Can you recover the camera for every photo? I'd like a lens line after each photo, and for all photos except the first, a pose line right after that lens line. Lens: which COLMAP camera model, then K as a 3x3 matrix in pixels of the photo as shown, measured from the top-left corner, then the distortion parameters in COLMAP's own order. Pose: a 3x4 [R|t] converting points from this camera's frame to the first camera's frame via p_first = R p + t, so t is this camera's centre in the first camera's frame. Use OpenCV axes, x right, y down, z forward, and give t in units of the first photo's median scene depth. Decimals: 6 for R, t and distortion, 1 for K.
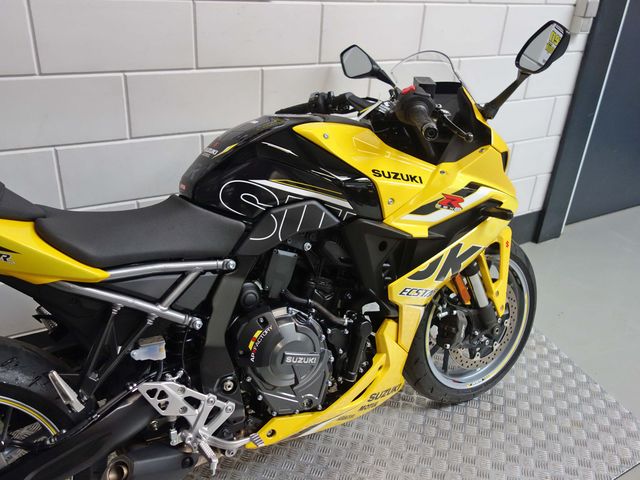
lens RADIAL K [[567.0, 0, 322.1], [0, 567.0, 243.4], [0, 0, 1]] dist [0.001823, 0.004041]
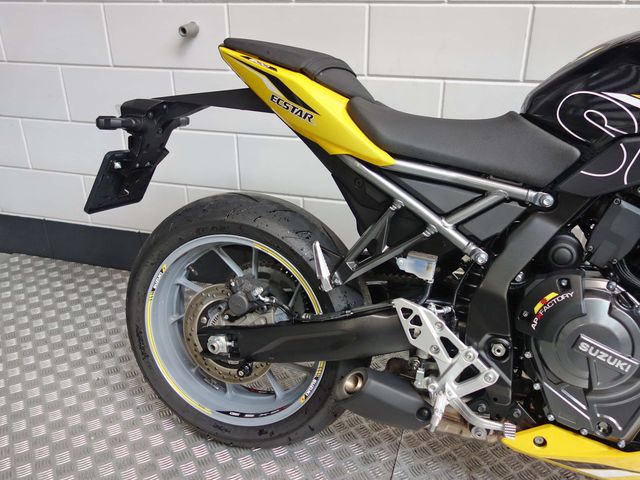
lens RADIAL K [[567.0, 0, 322.1], [0, 567.0, 243.4], [0, 0, 1]] dist [0.001823, 0.004041]
pose [[0.669834, 0.250100, -0.699122, 0.183022], [-0.298089, 0.952935, 0.055296, 0.135989], [0.680048, 0.171361, 0.712861, 0.236194]]
